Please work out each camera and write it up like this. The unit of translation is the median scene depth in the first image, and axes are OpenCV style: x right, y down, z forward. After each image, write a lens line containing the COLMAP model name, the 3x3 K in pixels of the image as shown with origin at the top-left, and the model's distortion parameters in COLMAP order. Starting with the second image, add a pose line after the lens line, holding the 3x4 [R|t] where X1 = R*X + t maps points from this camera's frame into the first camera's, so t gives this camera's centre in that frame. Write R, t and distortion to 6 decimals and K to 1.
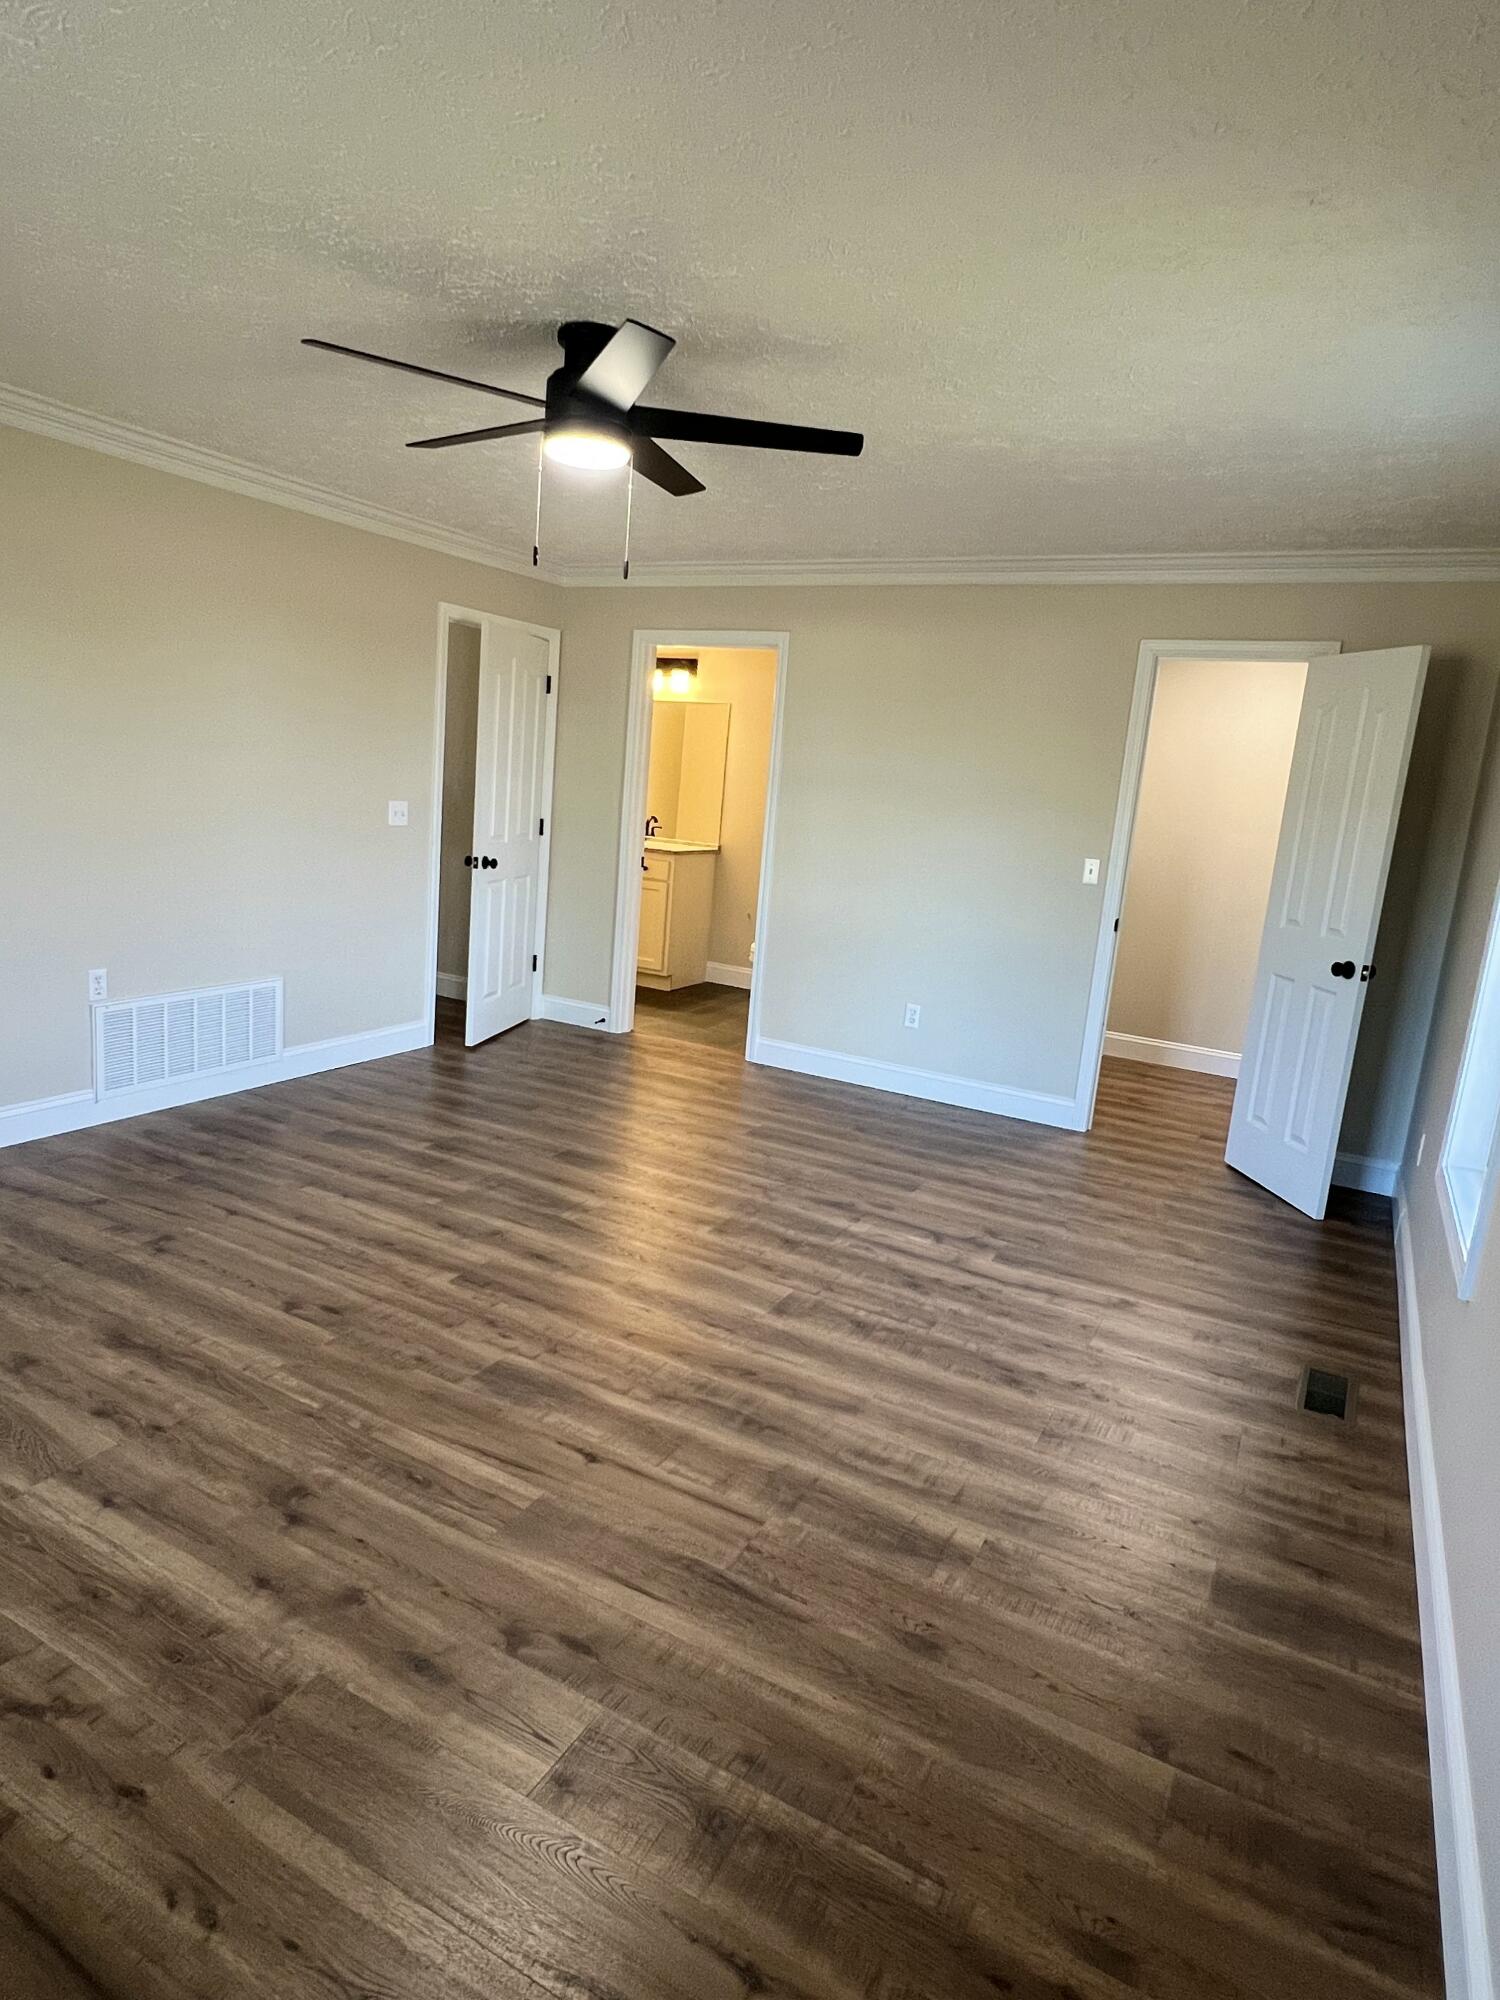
lens RADIAL K [[1135.0, 0, 750.0], [0, 1135.0, 1000.0], [0, 0, 1]] dist [-0.000627, 0.000373]
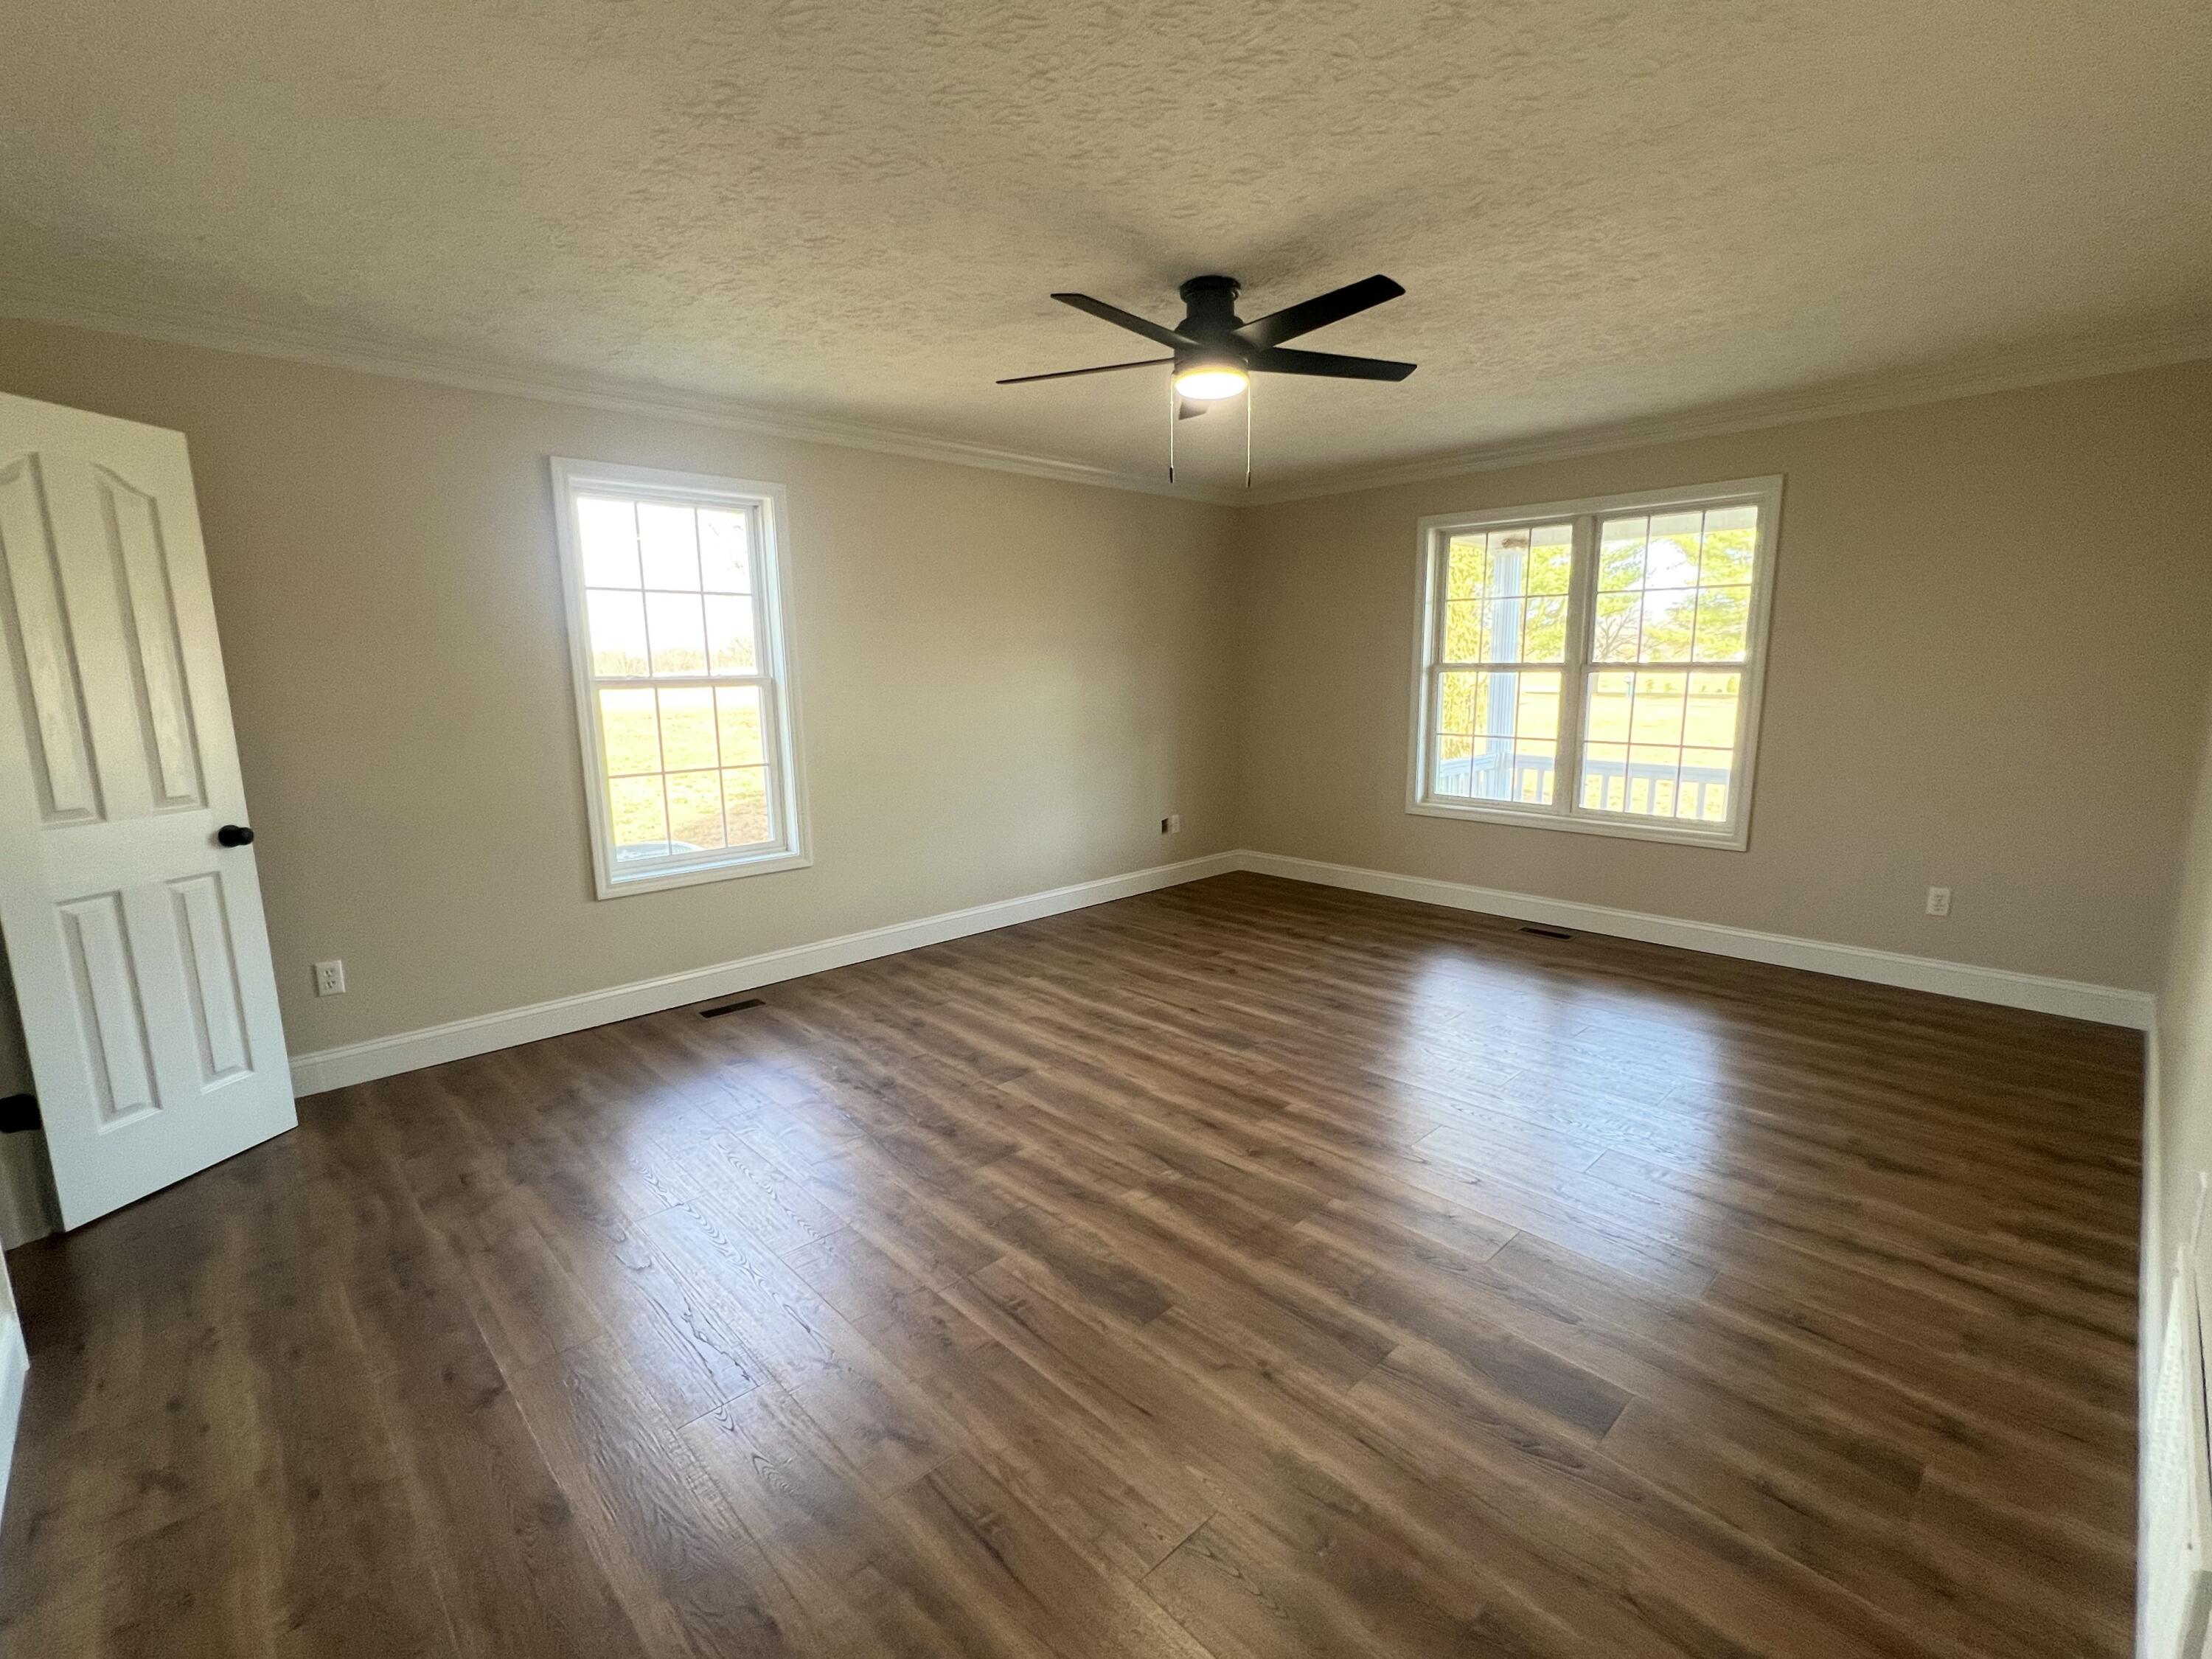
lens RADIAL K [[1001.5, 0, 1106.0], [0, 1001.5, 829.5], [0, 0, 1]] dist [0.002076, 0.000213]
pose [[-0.947438, -0.115400, 0.298402, -0.383814], [0.002258, 0.930249, 0.366921, -0.406274], [-0.319931, 0.348309, -0.881093, 1.981830]]
